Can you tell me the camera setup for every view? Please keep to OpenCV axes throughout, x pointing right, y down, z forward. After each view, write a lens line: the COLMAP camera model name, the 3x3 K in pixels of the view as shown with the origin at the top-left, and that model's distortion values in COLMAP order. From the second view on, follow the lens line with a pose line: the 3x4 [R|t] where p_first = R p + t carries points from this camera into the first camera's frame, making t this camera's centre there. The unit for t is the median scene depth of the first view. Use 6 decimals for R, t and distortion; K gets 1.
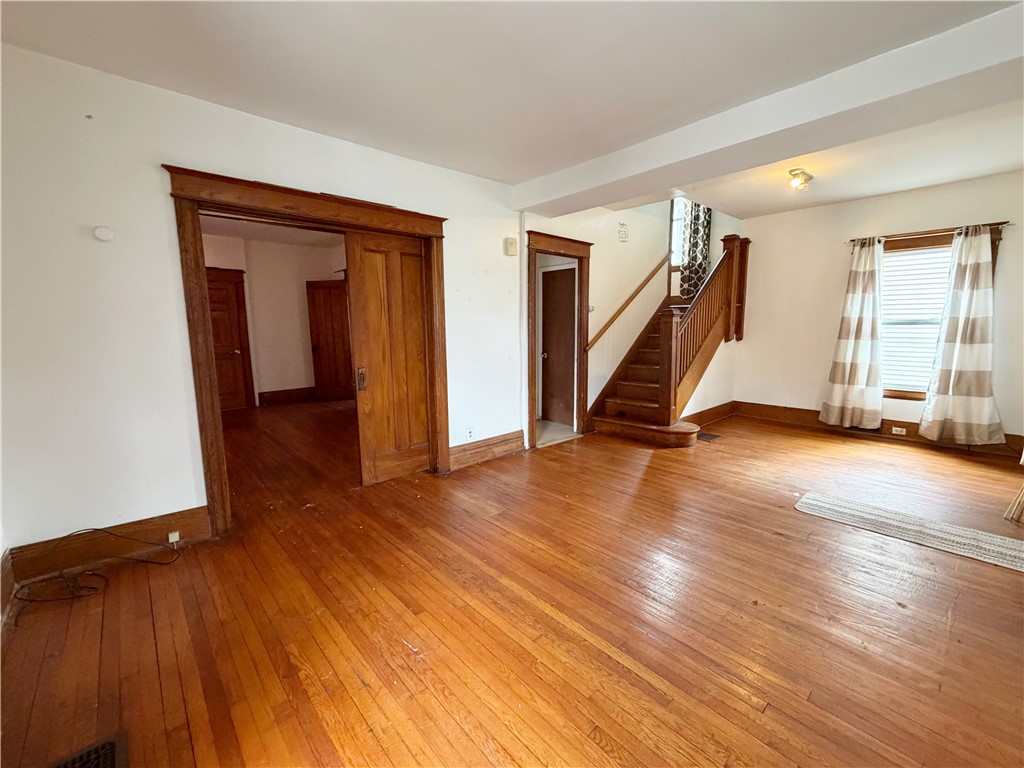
lens RADIAL K [[408.3, 0, 519.6], [0, 408.3, 386.3], [0, 0, 1]] dist [0.000123, 0.000146]
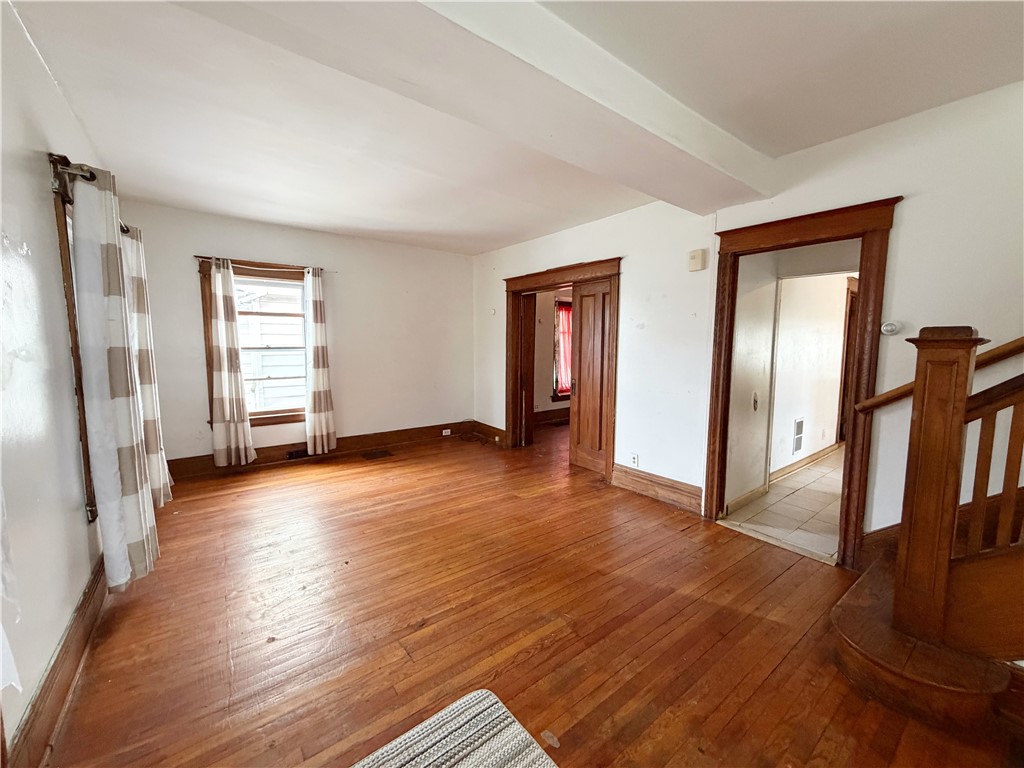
lens RADIAL K [[408.3, 0, 519.6], [0, 408.3, 386.3], [0, 0, 1]] dist [0.000123, 0.000146]
pose [[-0.060765, 0.110943, -0.991967, 1.332136], [-0.163804, 0.979222, 0.119552, -0.204564], [0.984620, 0.169753, -0.041329, 1.125242]]
